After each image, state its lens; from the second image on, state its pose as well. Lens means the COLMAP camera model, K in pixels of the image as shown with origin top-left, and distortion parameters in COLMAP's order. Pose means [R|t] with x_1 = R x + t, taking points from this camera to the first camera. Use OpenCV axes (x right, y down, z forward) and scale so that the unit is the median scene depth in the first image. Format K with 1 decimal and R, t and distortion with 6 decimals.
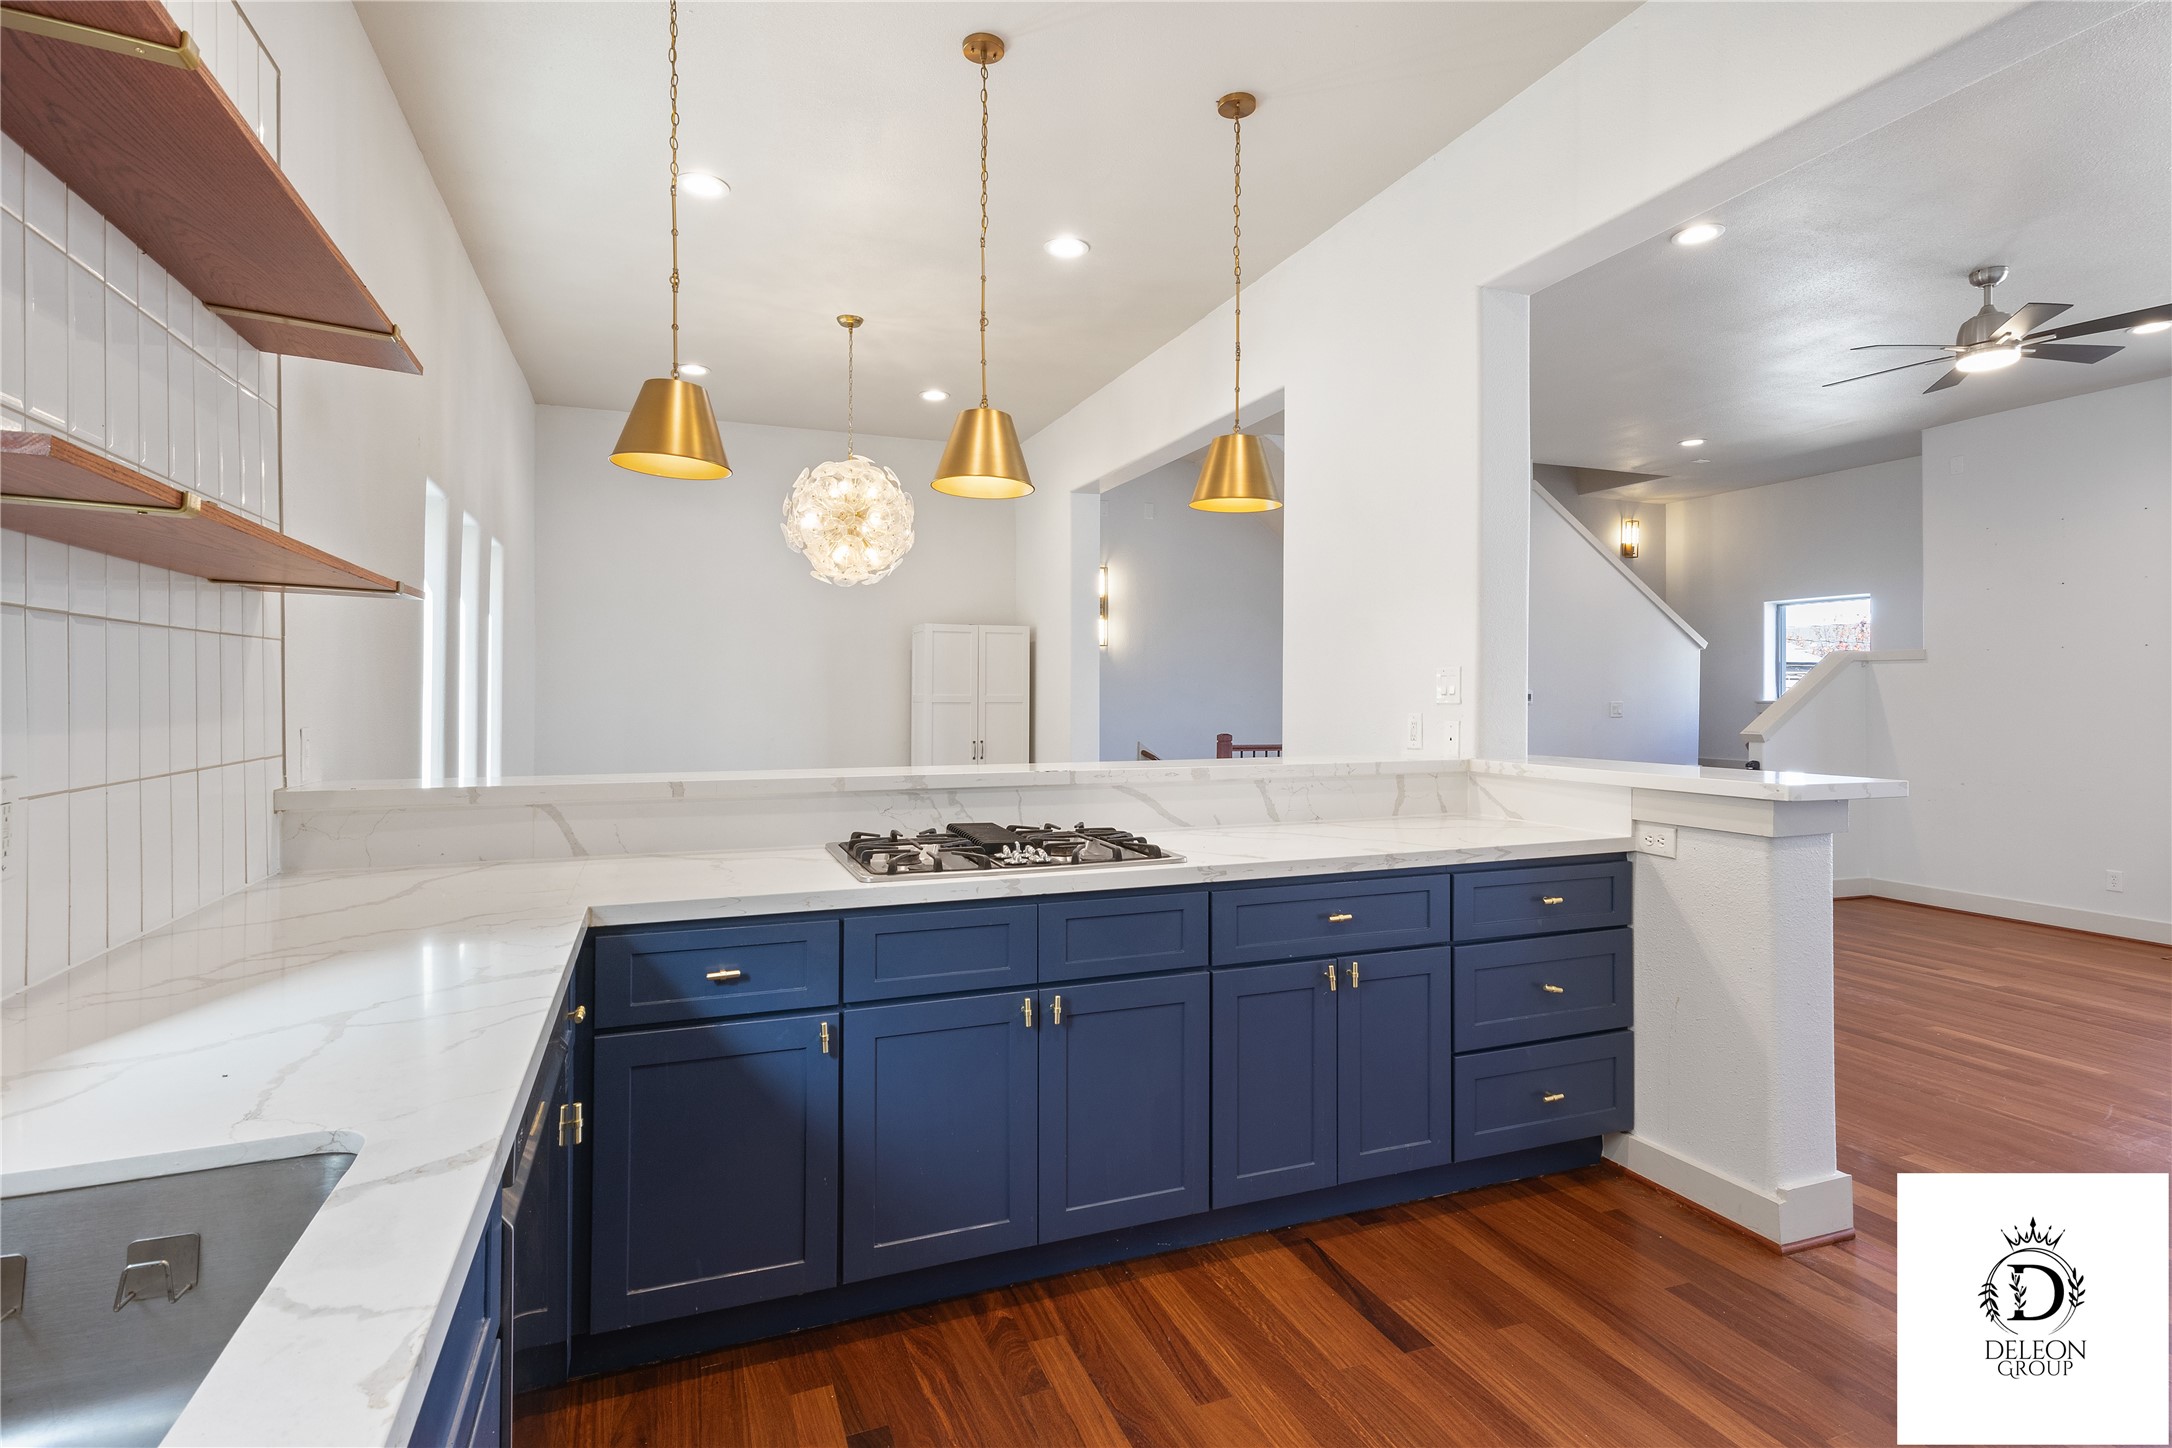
lens RADIAL K [[1070.7, 0, 1085.8], [0, 1070.7, 714.4], [0, 0, 1]] dist [0.004559, 0.000444]
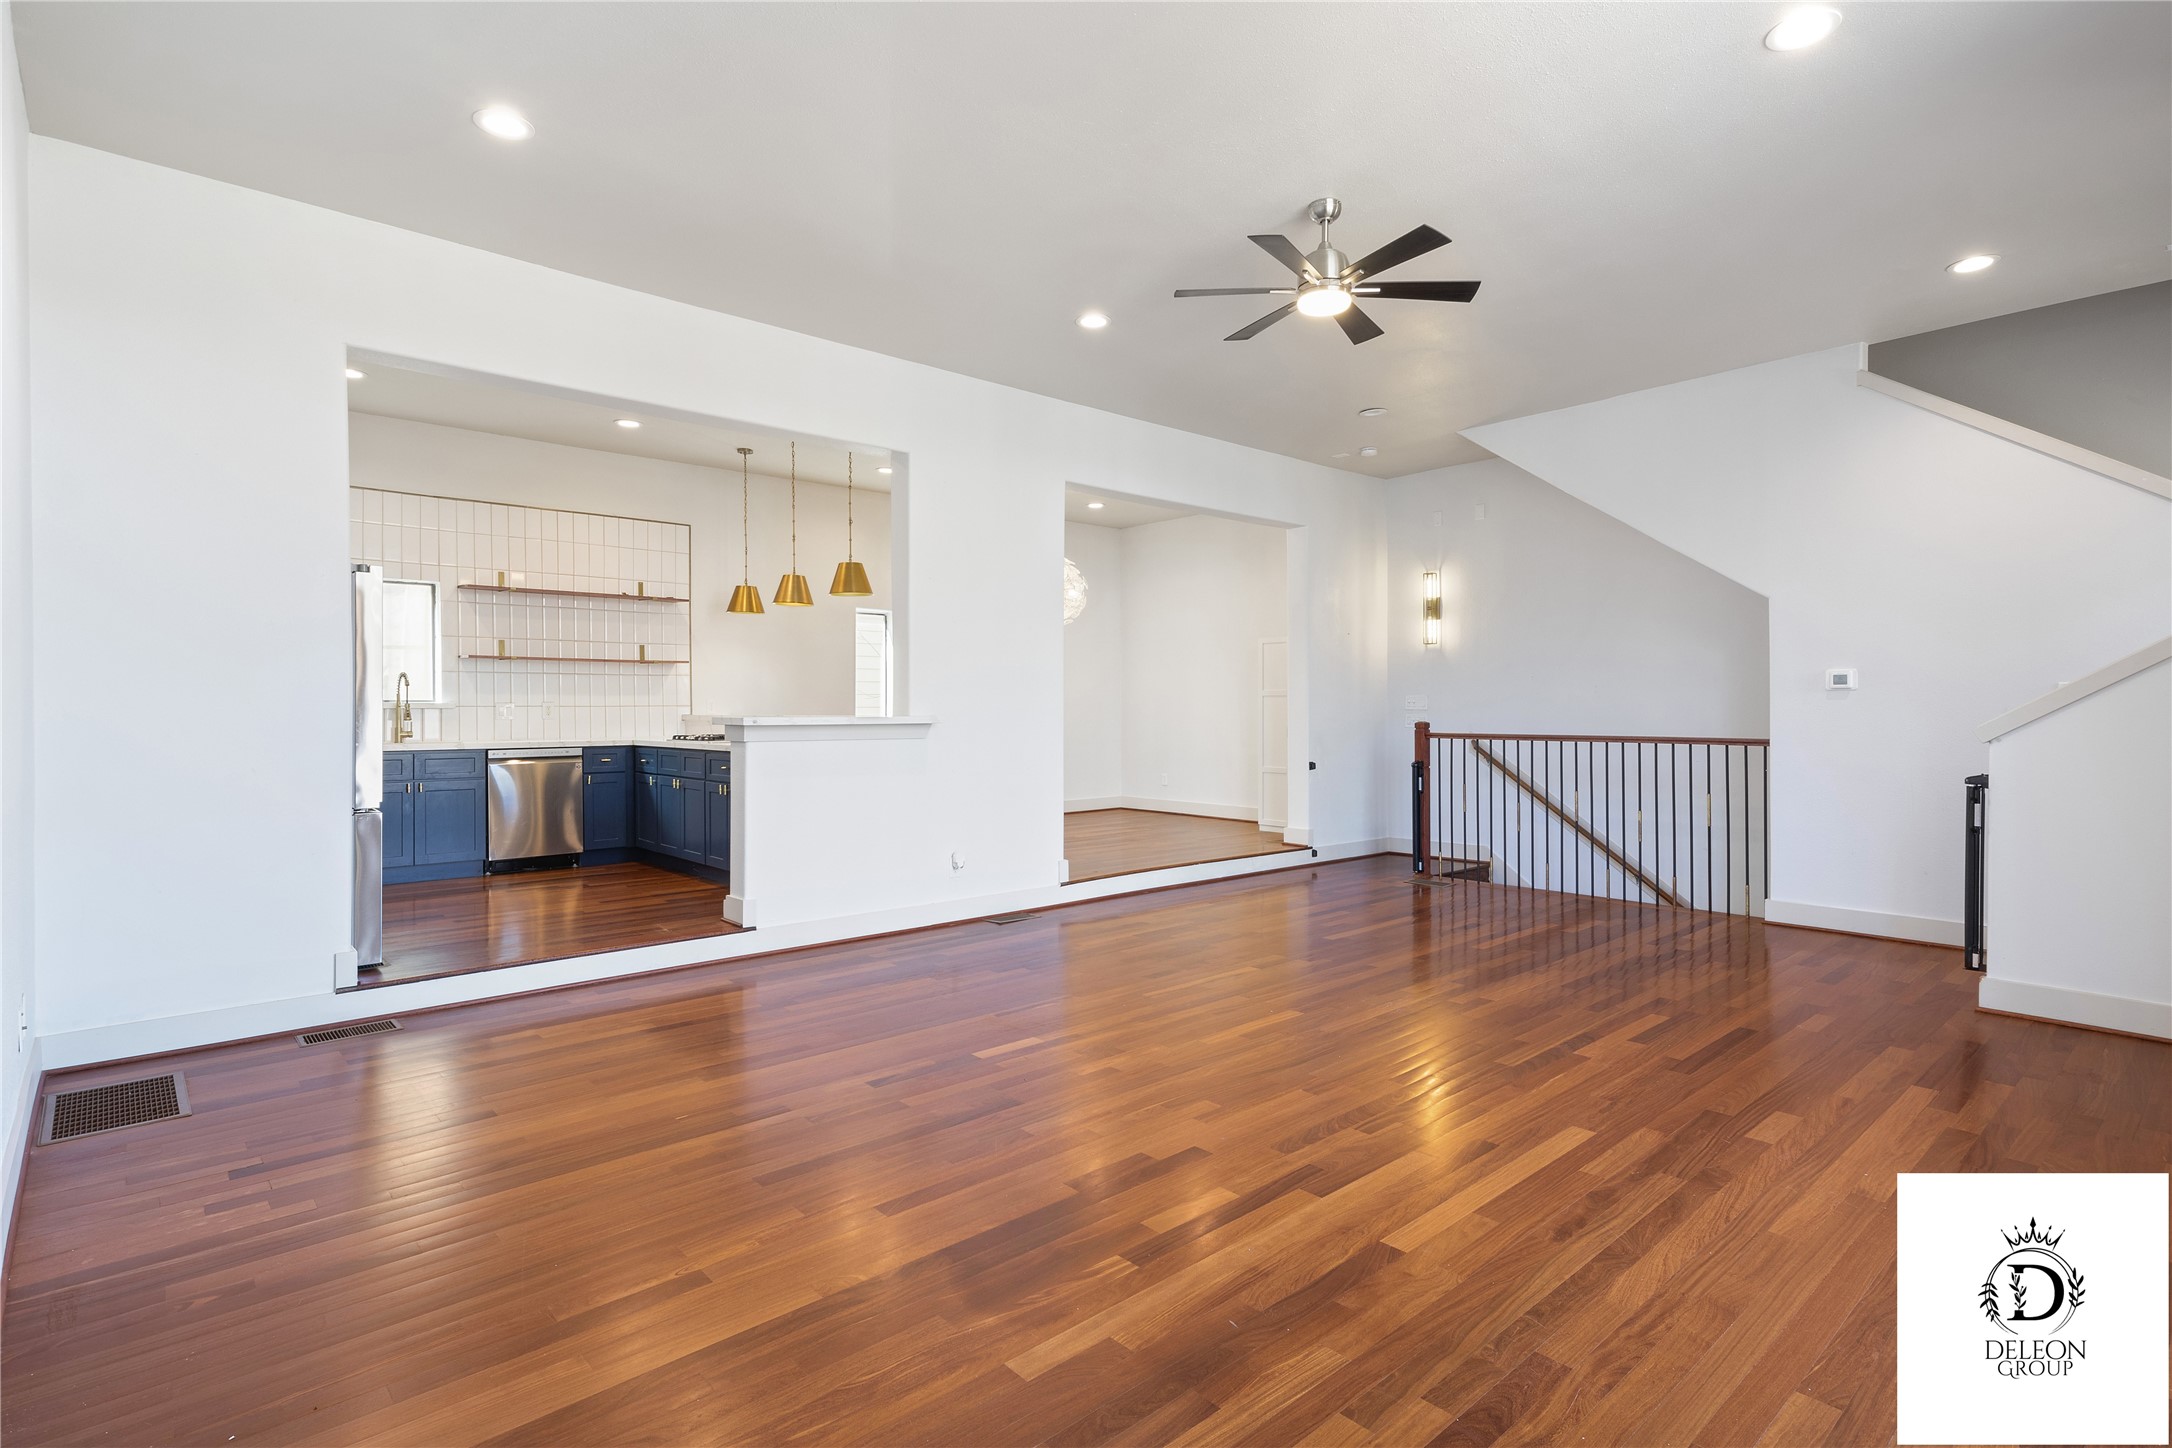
lens RADIAL K [[1070.7, 0, 1078.3], [0, 1070.7, 707.8], [0, 0, 1]] dist [0.004559, 0.000444]
pose [[0.346211, -0.002432, -0.938154, 0.931111], [-0.010838, 0.999920, -0.006592, 0.014026], [0.938094, 0.012450, 0.346156, 0.271496]]
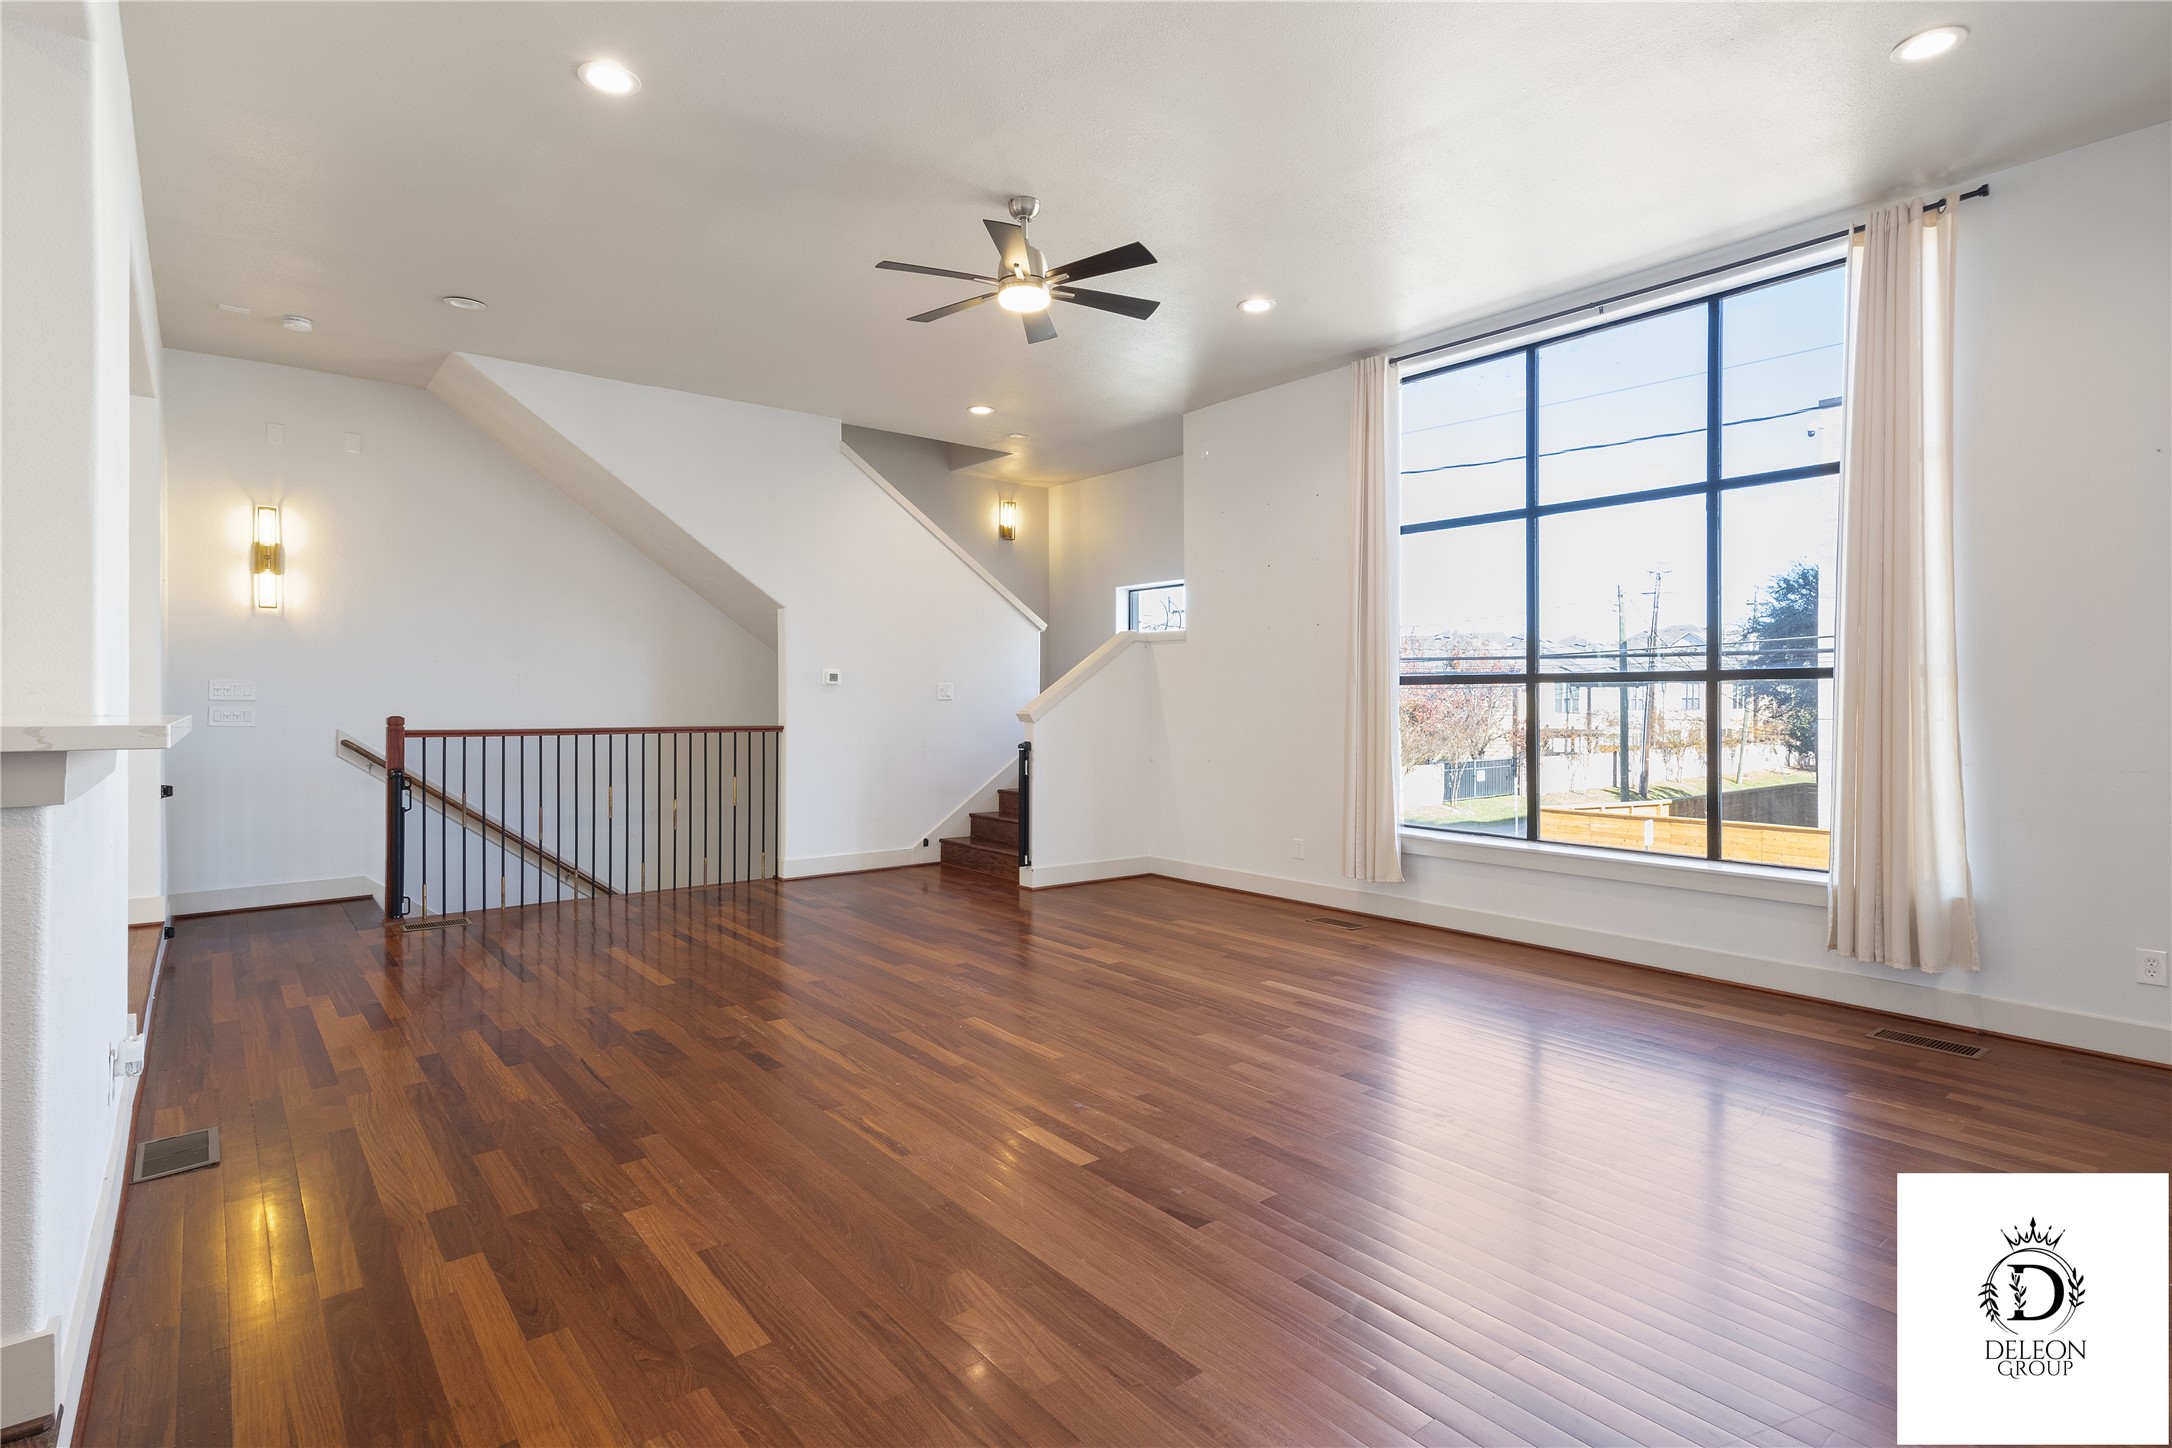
lens RADIAL K [[1070.7, 0, 1102.0], [0, 1070.7, 724.0], [0, 0, 1]] dist [0.004559, 0.000444]
pose [[0.946930, -0.007187, 0.321358, 0.343132], [0.004916, 0.999957, 0.007879, 0.018775], [-0.321401, -0.005881, 0.946925, 0.054530]]
